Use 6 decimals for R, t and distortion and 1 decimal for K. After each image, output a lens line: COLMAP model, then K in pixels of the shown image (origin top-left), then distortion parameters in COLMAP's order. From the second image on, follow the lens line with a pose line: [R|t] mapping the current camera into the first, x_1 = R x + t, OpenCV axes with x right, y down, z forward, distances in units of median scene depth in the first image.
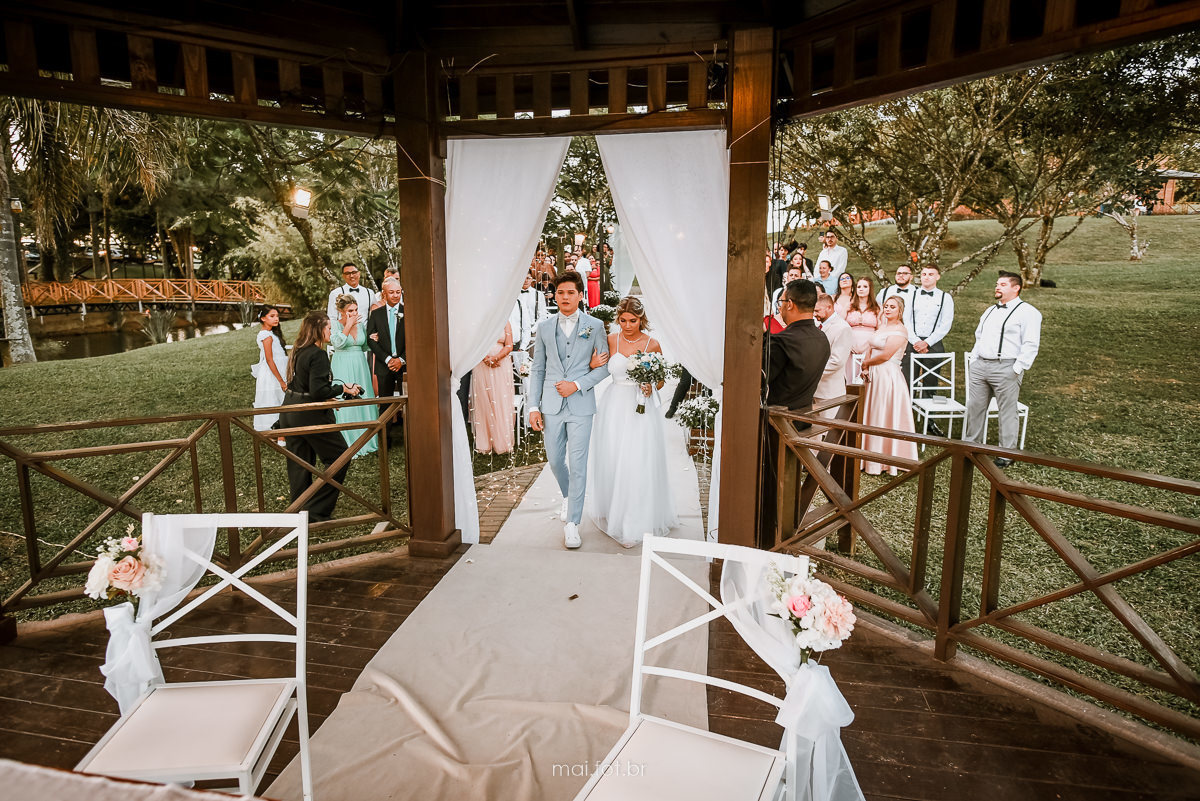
lens RADIAL K [[677.4, 0, 600.0], [0, 677.4, 400.5], [0, 0, 1]] dist [0.003160, -0.000287]
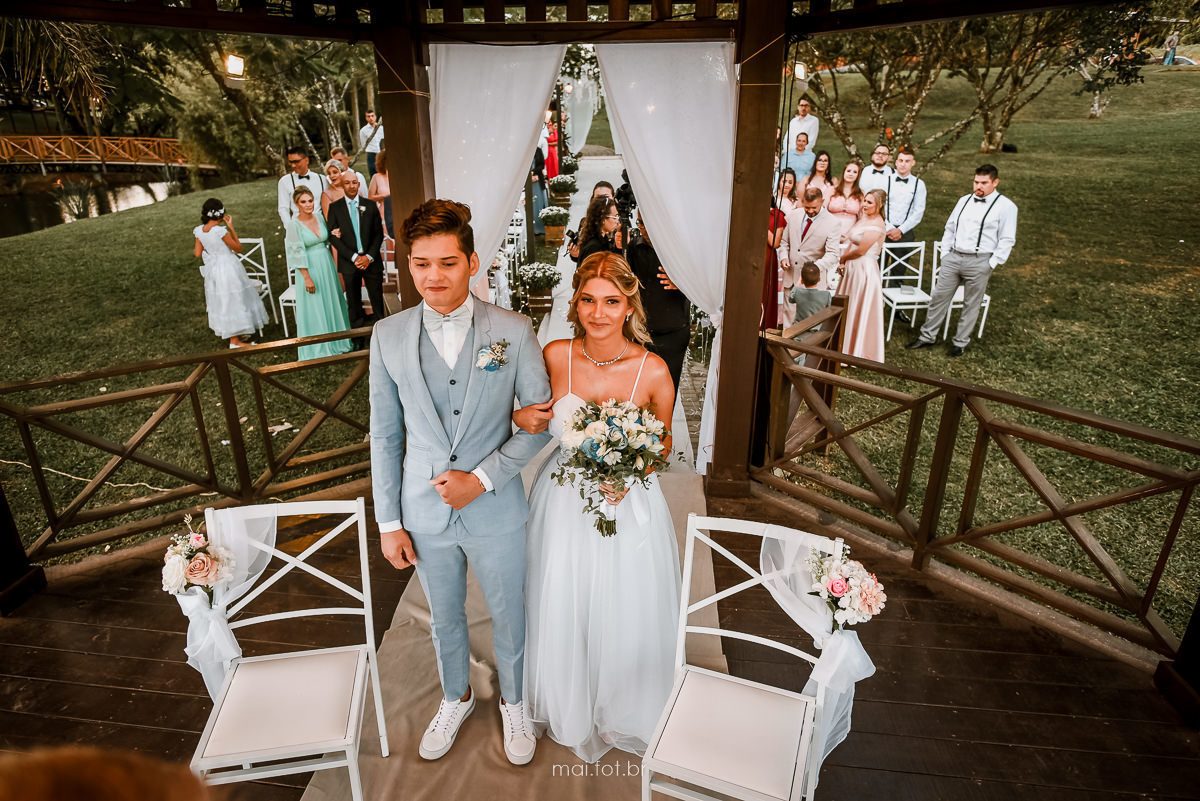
lens RADIAL K [[678.3, 0, 600.0], [0, 678.3, 400.5], [0, 0, 1]] dist [0.004198, -0.000694]
pose [[0.997271, -0.026310, 0.068975, -0.038526], [0.011725, 0.978925, 0.203881, -0.053153], [-0.072886, -0.202516, 0.976563, -0.003545]]
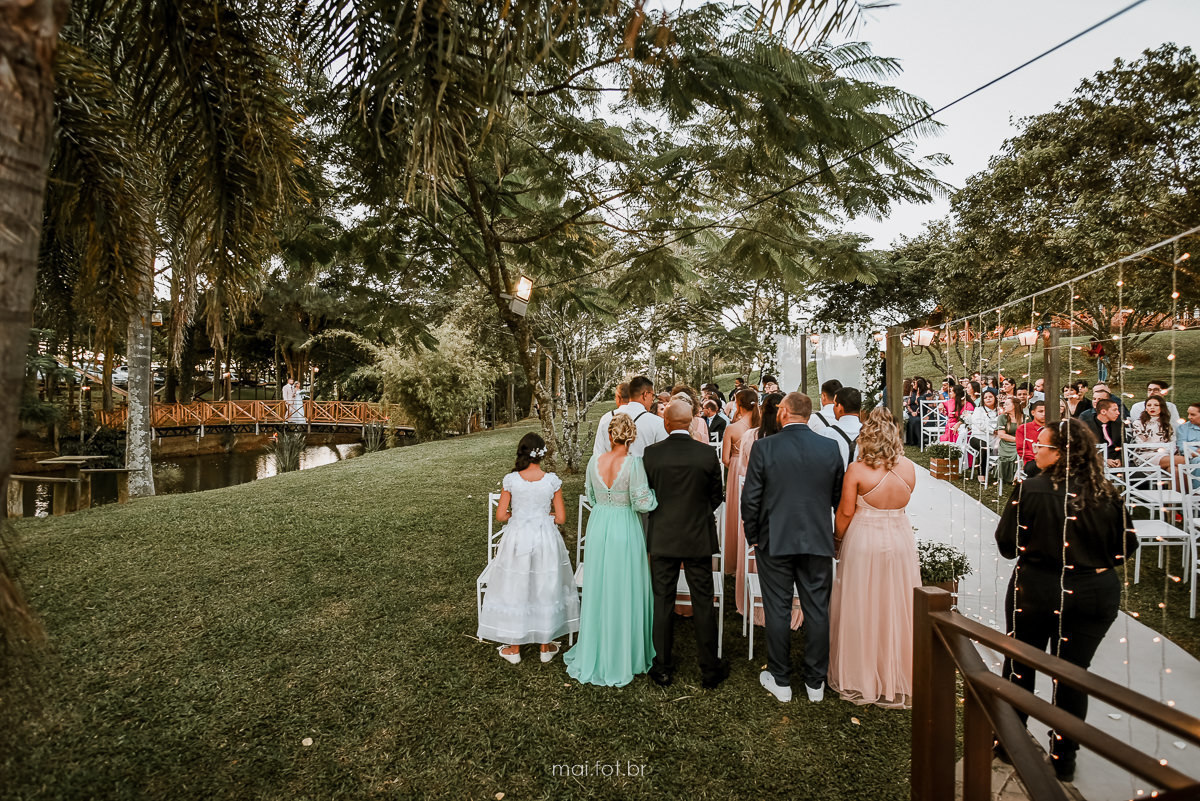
lens RADIAL K [[689.0, 0, 600.0], [0, 689.0, 400.5], [0, 0, 1]] dist [0.023654, -0.000458]
pose [[0.993051, -0.002516, -0.117660, -0.334184], [-0.018227, 0.984421, -0.174883, -0.061055], [0.116267, 0.175812, 0.977534, 0.369789]]
